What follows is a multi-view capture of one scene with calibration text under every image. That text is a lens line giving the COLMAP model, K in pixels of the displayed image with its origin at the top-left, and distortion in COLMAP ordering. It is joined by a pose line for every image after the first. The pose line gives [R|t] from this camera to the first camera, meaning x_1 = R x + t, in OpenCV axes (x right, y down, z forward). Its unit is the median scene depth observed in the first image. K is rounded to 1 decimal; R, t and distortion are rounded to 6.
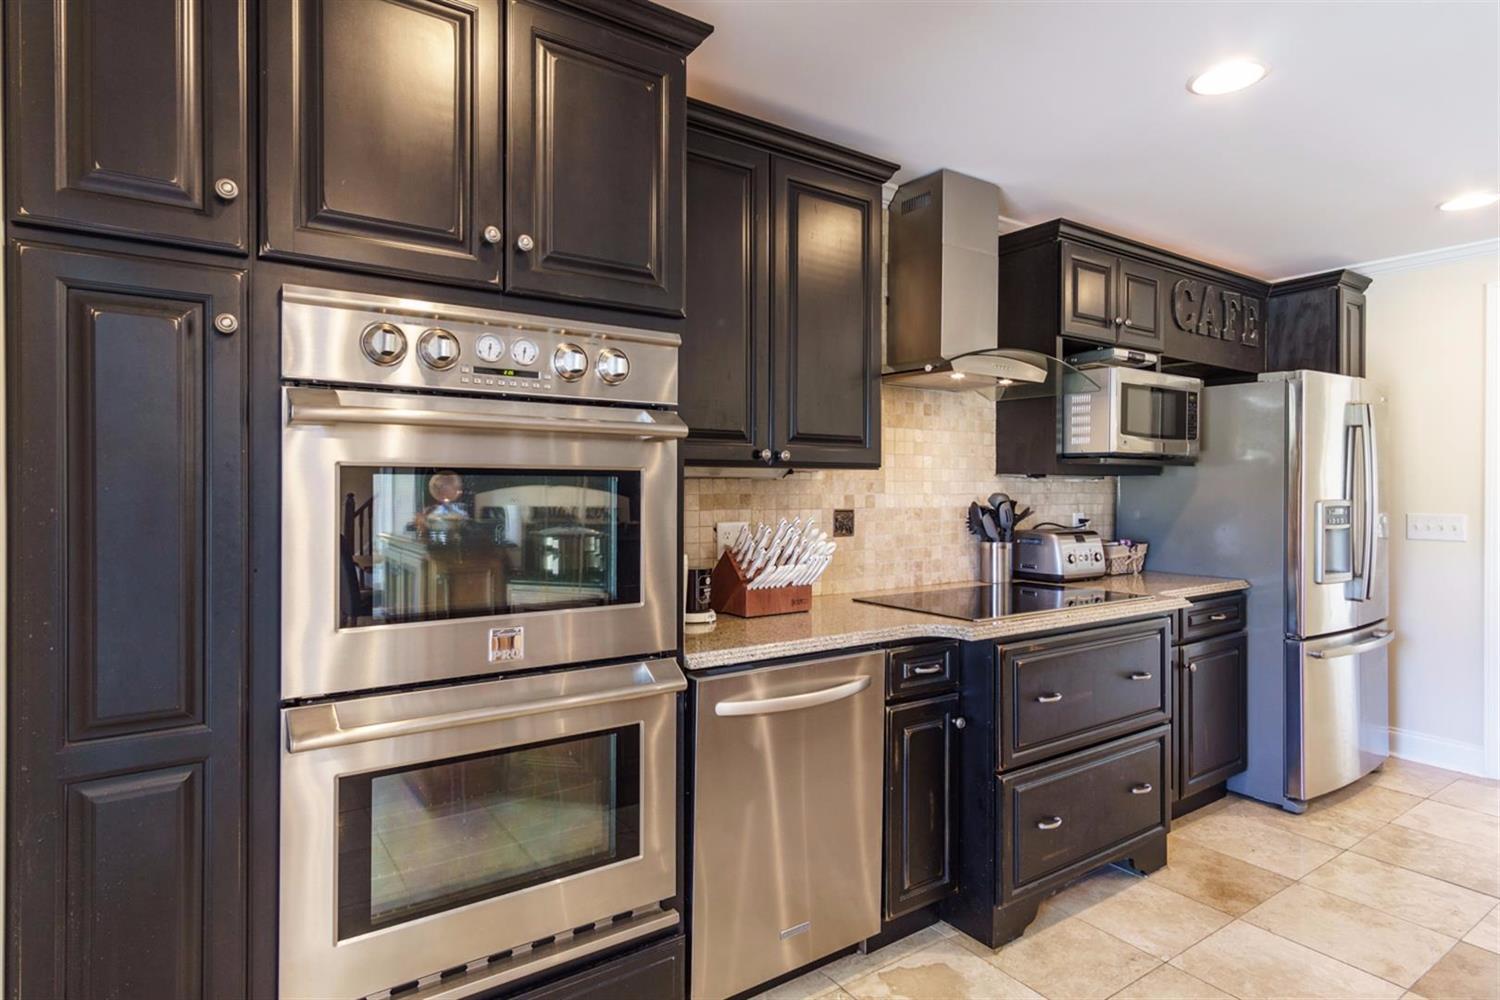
lens RADIAL K [[801.8, 0, 748.7], [0, 801.8, 495.2], [0, 0, 1]] dist [0.006391, 0.000994]
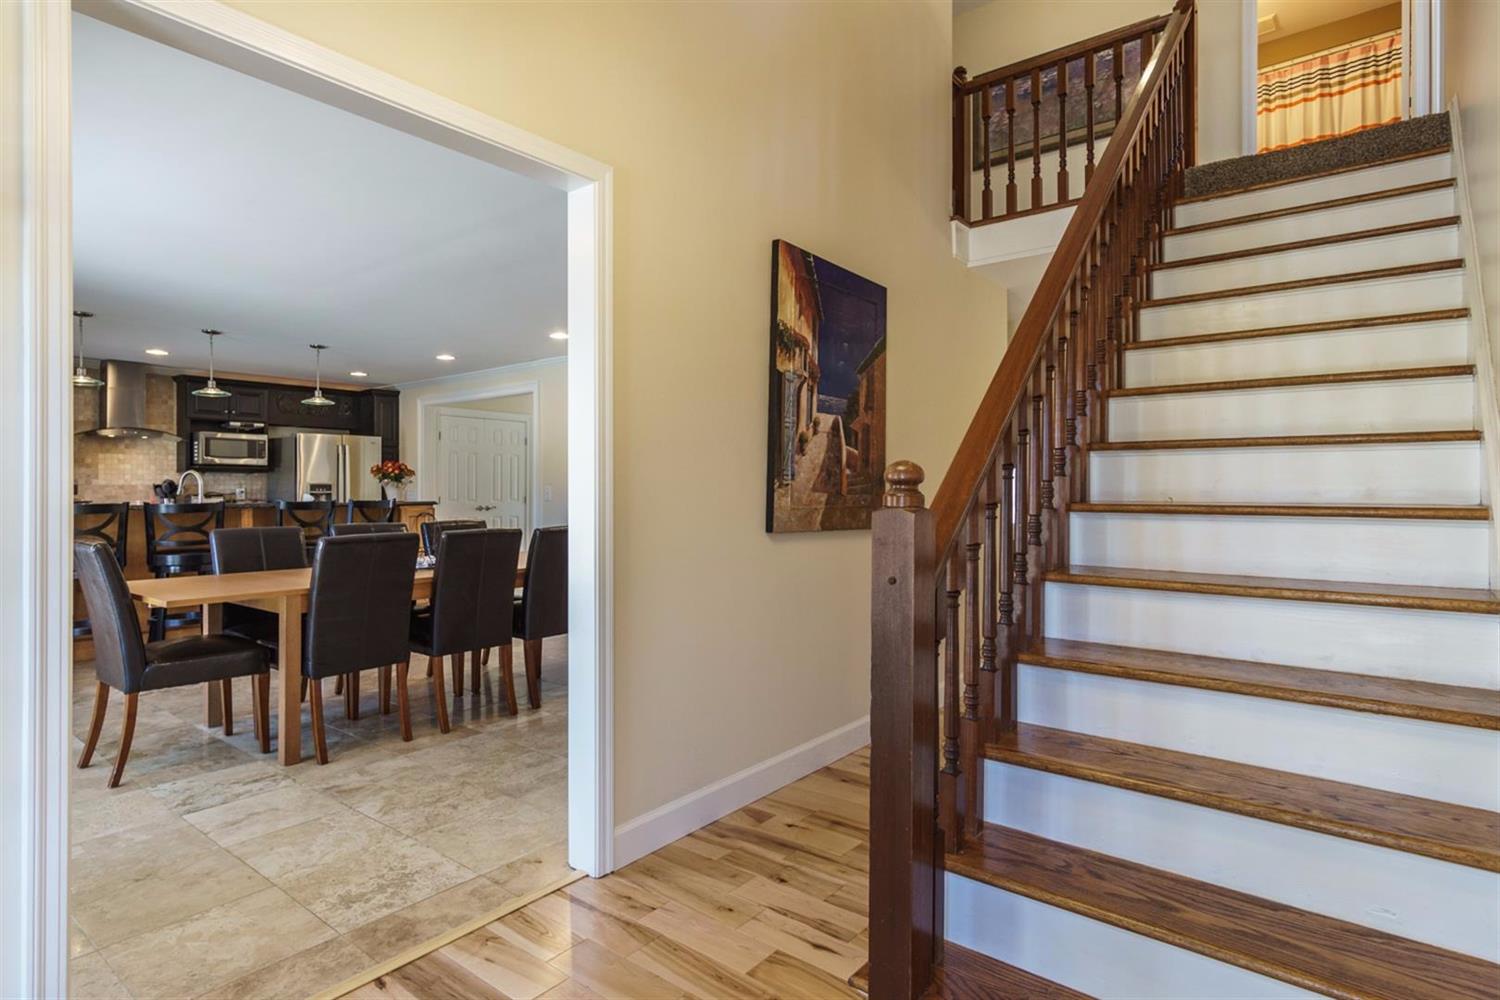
lens RADIAL K [[801.8, 0, 746.6], [0, 801.8, 493.5], [0, 0, 1]] dist [0.006391, 0.000994]
pose [[0.959522, -0.003667, 0.281611, 1.385605], [0.004823, 0.999983, -0.003411, 0.061293], [-0.281594, 0.004632, 0.959523, -1.999627]]
